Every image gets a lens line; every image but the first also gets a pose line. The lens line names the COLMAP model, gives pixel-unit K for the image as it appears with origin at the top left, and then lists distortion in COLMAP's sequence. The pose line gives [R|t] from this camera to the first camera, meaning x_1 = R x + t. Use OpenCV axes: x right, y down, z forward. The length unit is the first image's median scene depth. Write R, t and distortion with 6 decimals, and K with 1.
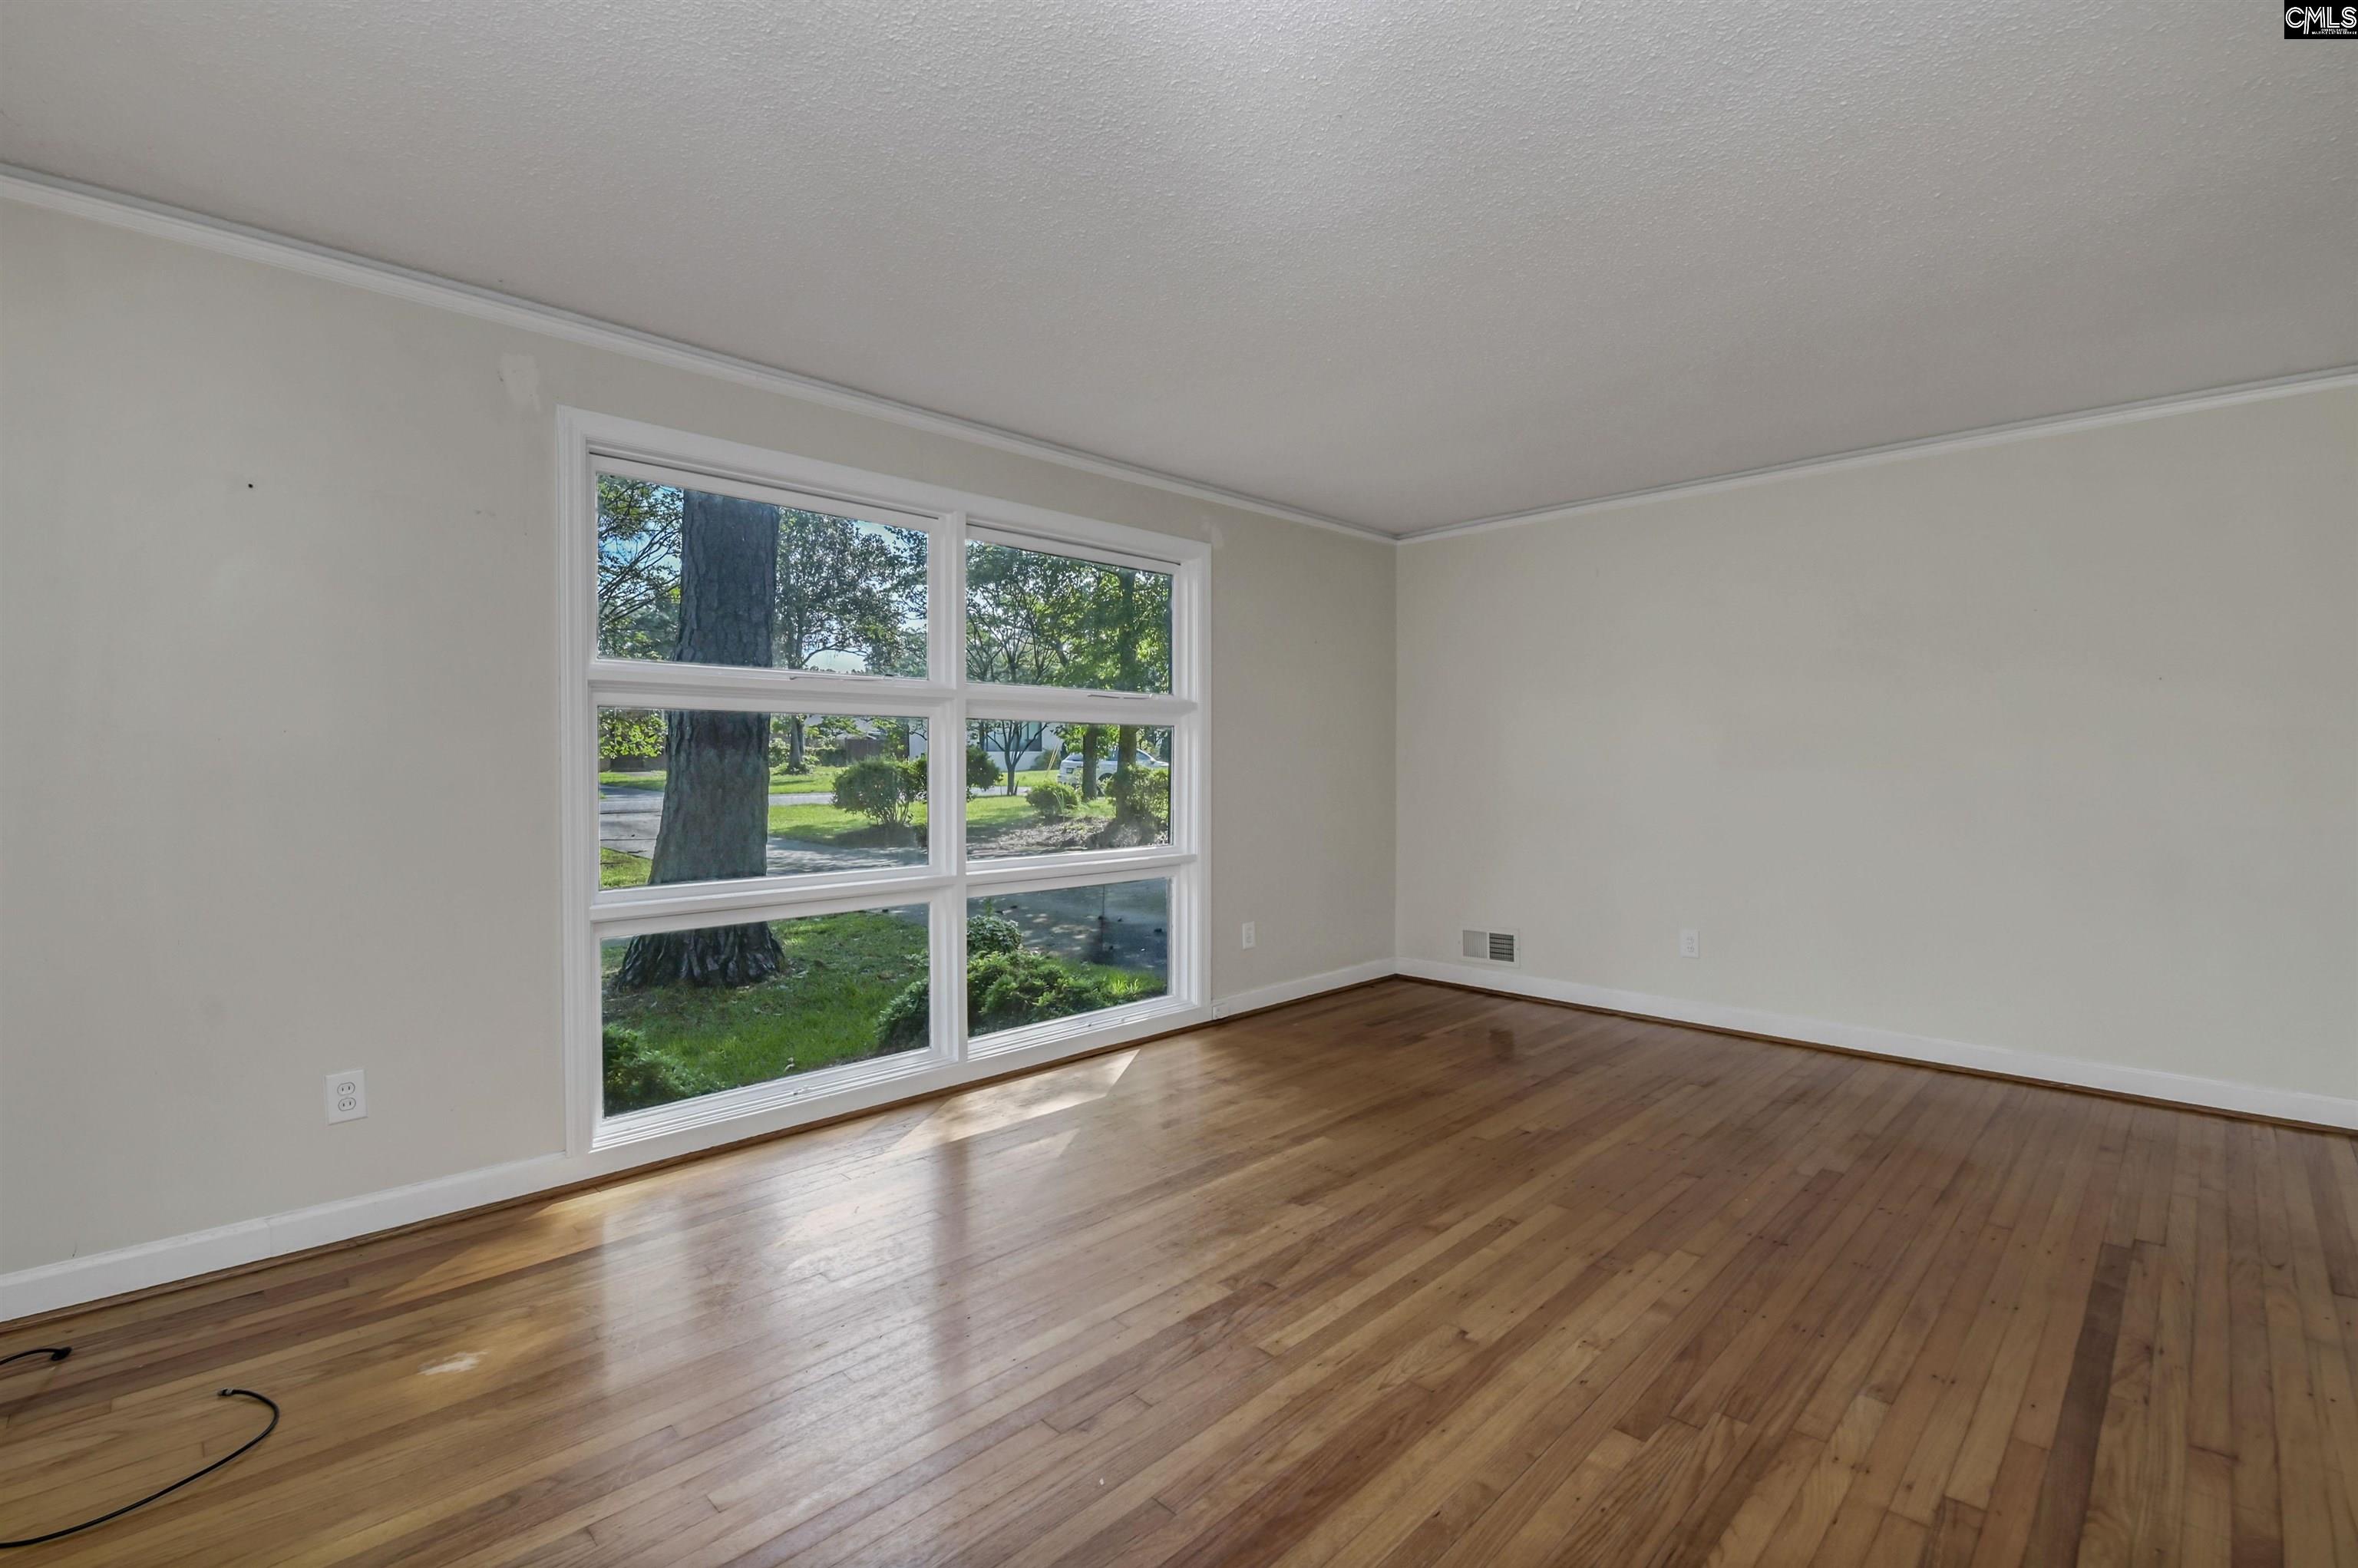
lens RADIAL K [[1041.6, 0, 1189.9], [0, 1041.6, 780.2], [0, 0, 1]] dist [-0.007848, -0.008104]
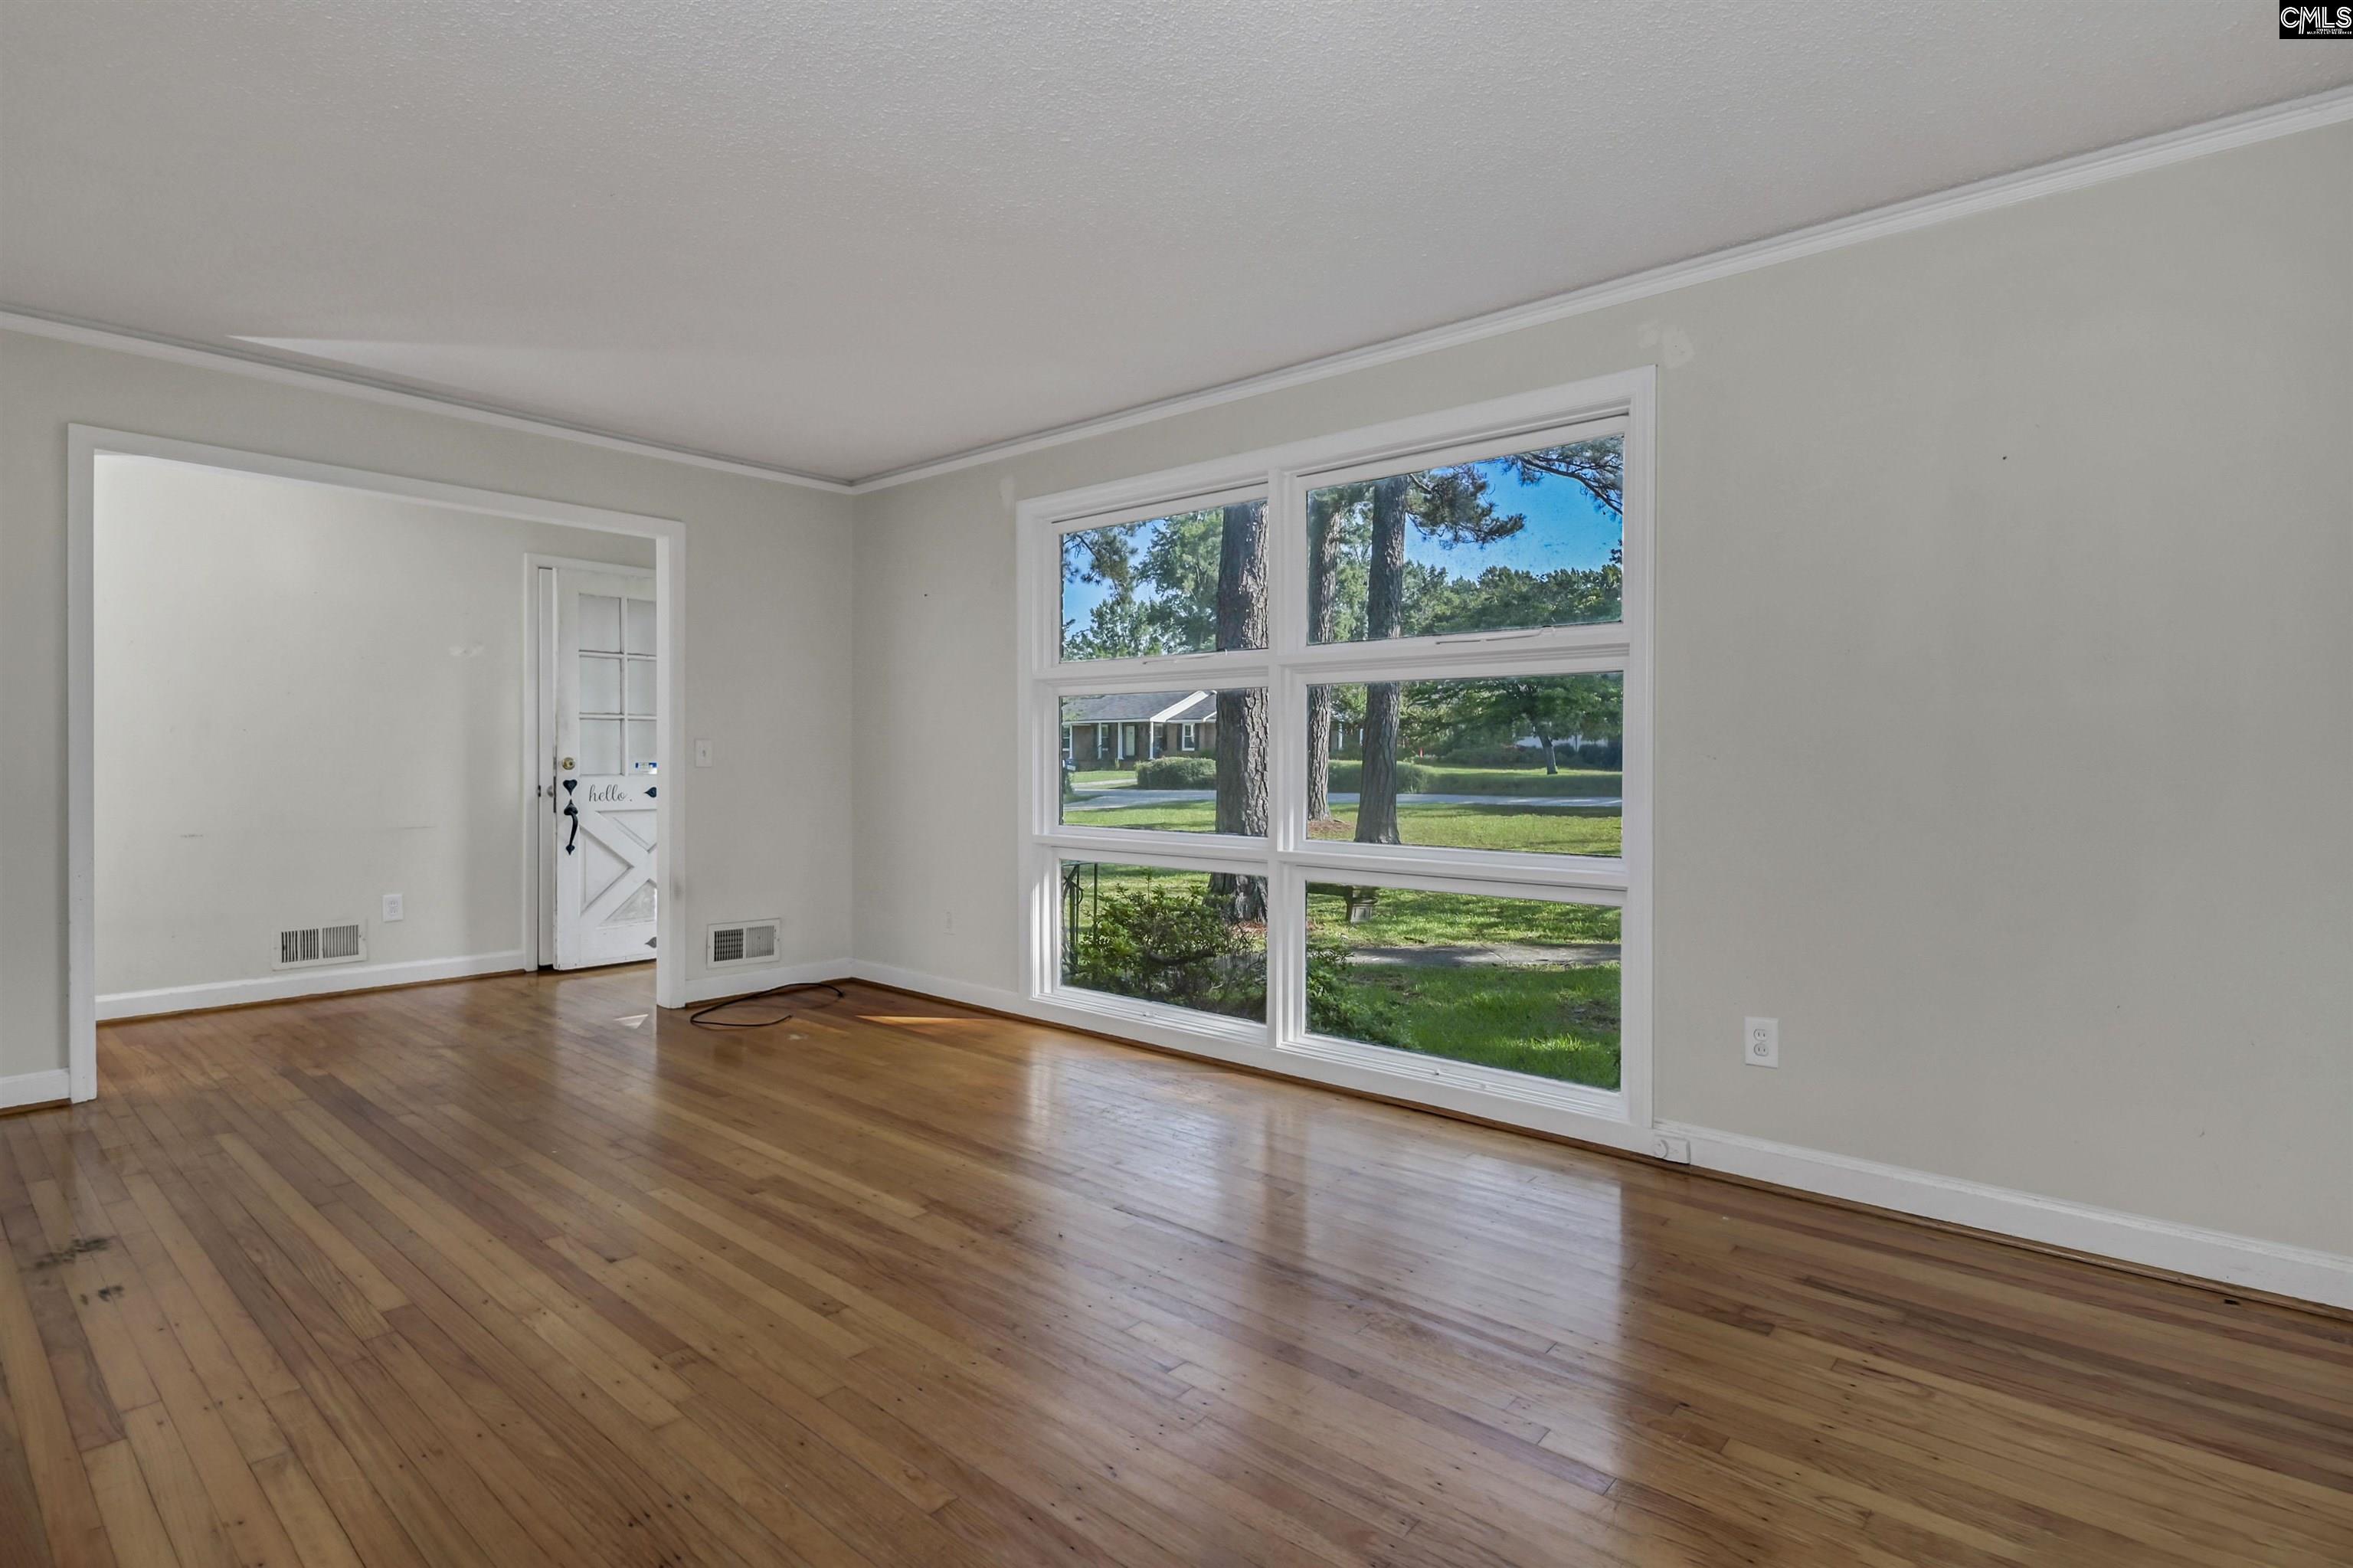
lens RADIAL K [[1172.7, 0, 1175.0], [0, 1172.7, 747.7], [0, 0, 1]] dist [-0.001670, -0.001549]
pose [[0.061899, -0.005188, -0.998069, 1.046287], [-0.020591, 0.999767, -0.006473, 0.007166], [0.997870, 0.020952, 0.061778, 1.044708]]
